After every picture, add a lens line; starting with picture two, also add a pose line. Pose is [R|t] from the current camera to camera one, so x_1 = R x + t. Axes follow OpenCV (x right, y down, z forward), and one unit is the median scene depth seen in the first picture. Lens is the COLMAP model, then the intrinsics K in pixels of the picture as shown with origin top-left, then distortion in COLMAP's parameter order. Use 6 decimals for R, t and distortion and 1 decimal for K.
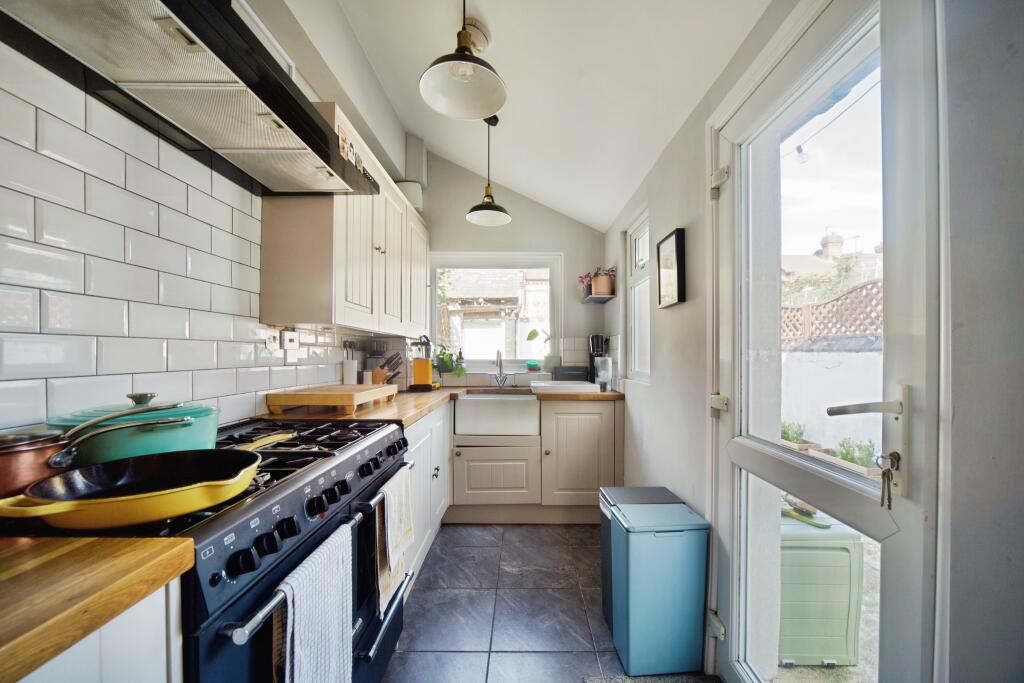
lens RADIAL K [[375.9, 0, 514.0], [0, 375.9, 352.7], [0, 0, 1]] dist [-0.001565, 0.000119]
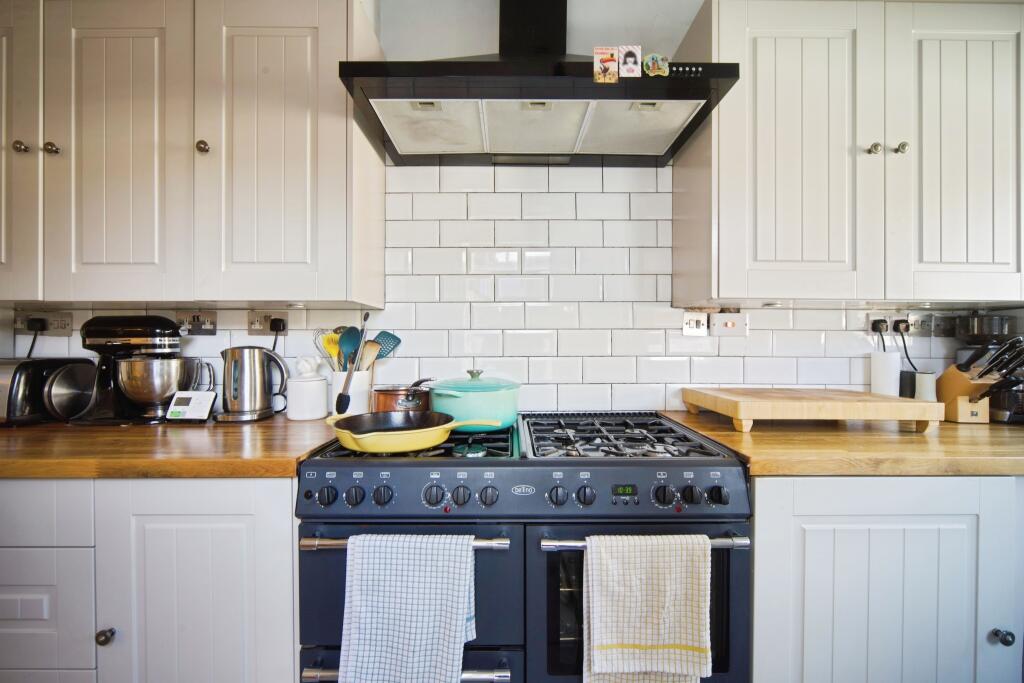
lens RADIAL K [[408.1, 0, 512.0], [0, 408.1, 341.5], [0, 0, 1]] dist [-0.000736, -0.000066]
pose [[0.029811, -0.007109, -0.999530, 0.297185], [0.004506, 0.999966, -0.006978, 0.008236], [0.999545, -0.004296, 0.029842, 0.635072]]
